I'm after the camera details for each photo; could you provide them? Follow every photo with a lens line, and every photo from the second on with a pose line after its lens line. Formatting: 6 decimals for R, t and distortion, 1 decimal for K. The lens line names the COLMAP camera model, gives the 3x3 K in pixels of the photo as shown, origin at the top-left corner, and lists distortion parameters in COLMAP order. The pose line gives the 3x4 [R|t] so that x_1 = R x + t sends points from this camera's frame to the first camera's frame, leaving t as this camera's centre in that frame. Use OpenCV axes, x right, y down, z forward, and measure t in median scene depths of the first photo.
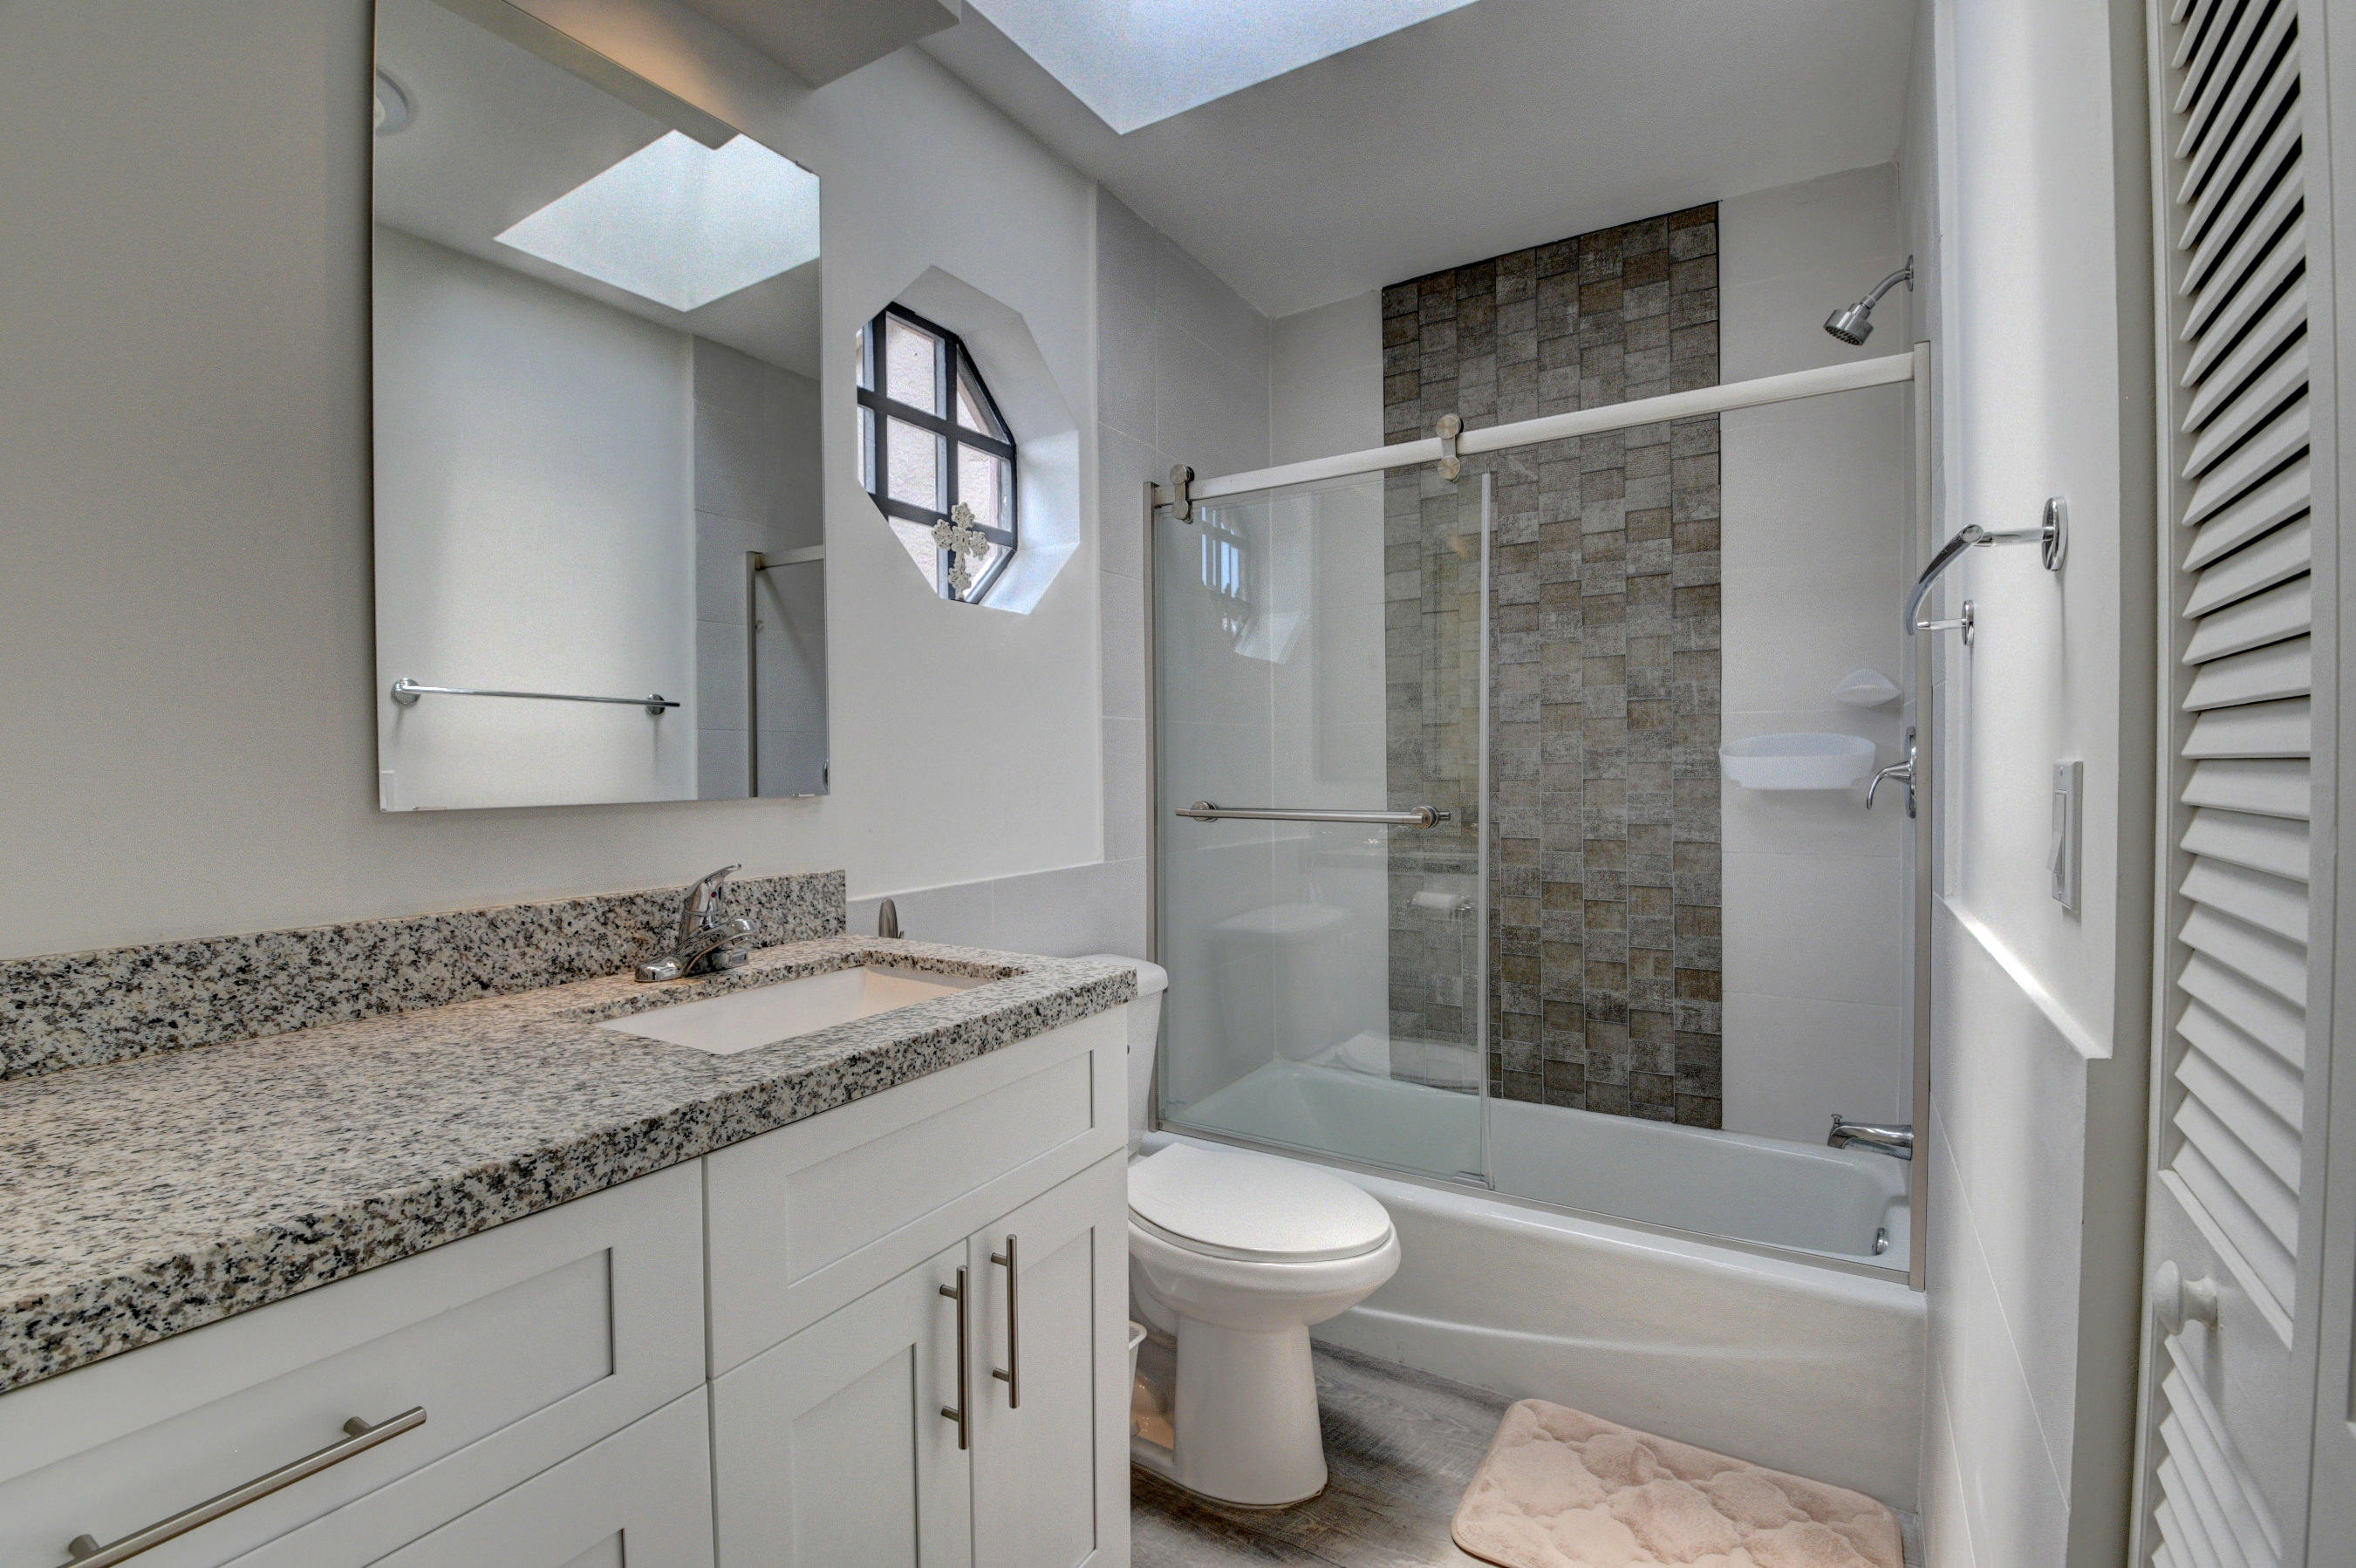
lens RADIAL K [[1037.1, 0, 1154.1], [0, 1037.1, 761.2], [0, 0, 1]] dist [-0.002859, -0.013872]
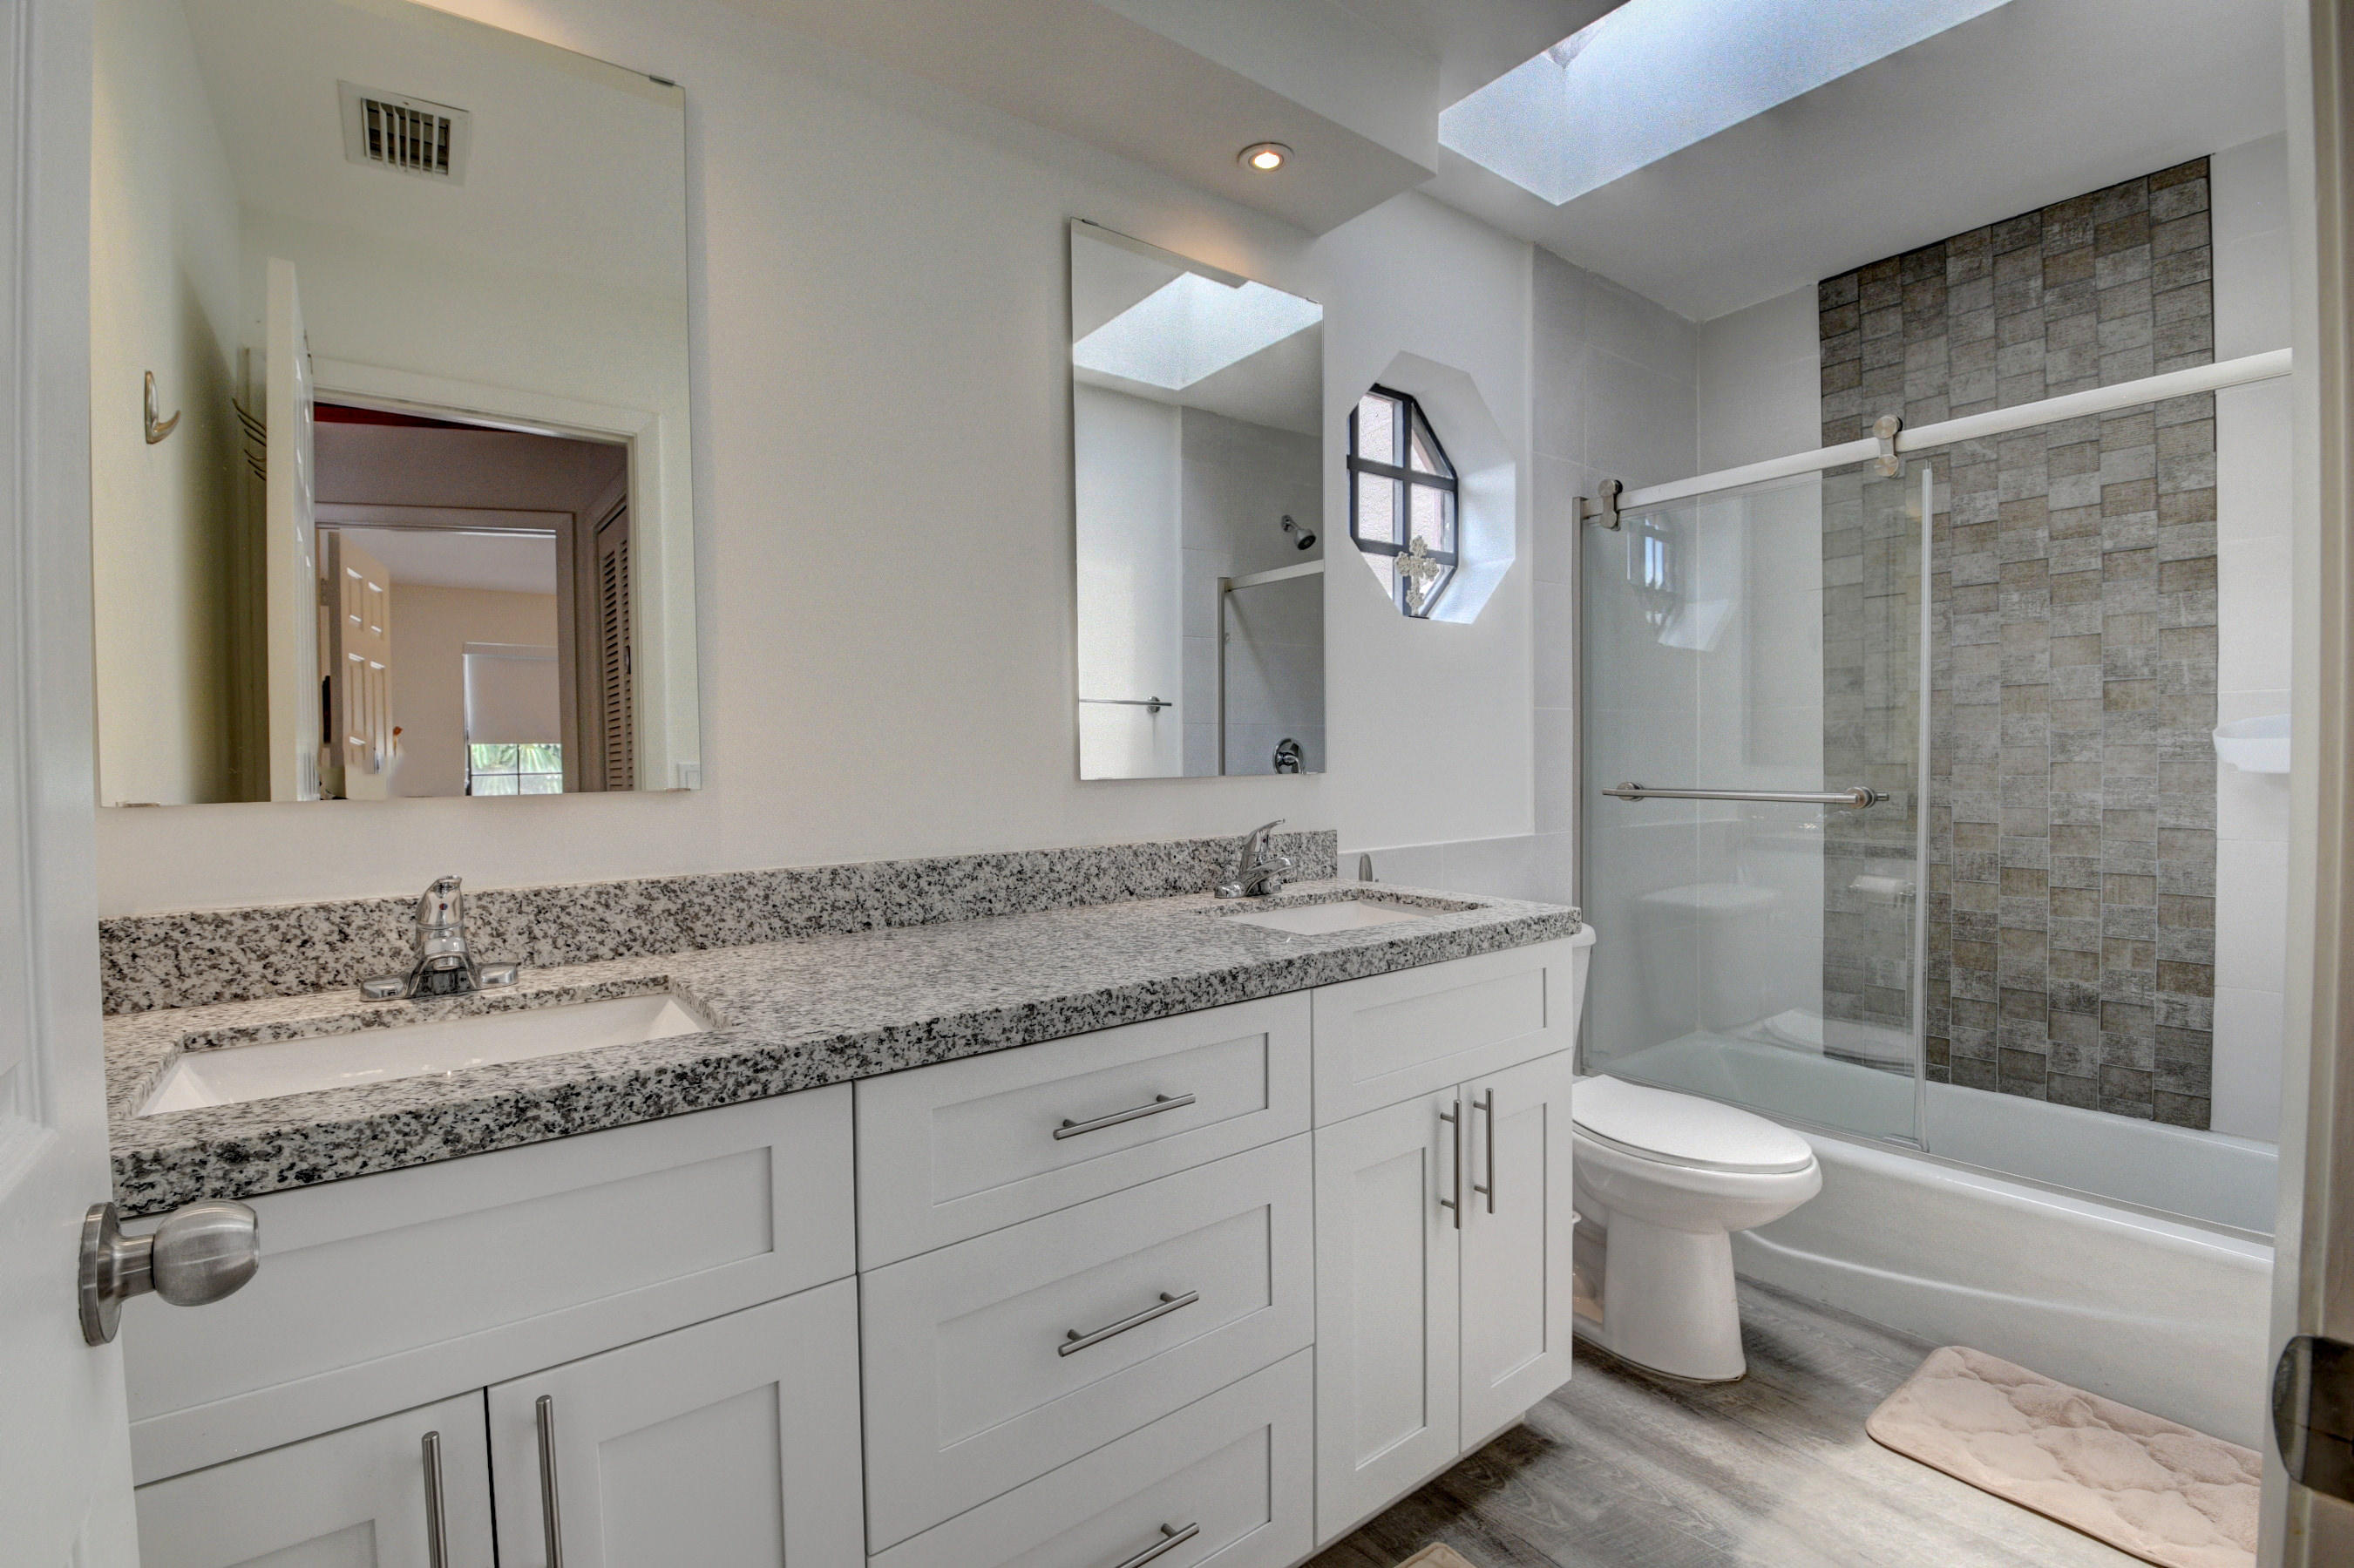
lens RADIAL K [[1036.3, 0, 1172.0], [0, 1036.3, 775.3], [0, 0, 1]] dist [-0.002859, -0.013872]
pose [[0.938136, 0.003546, -0.346249, -0.029912], [0.005057, 0.999701, 0.023939, 0.002287], [0.346230, -0.024209, 0.937837, -0.223133]]
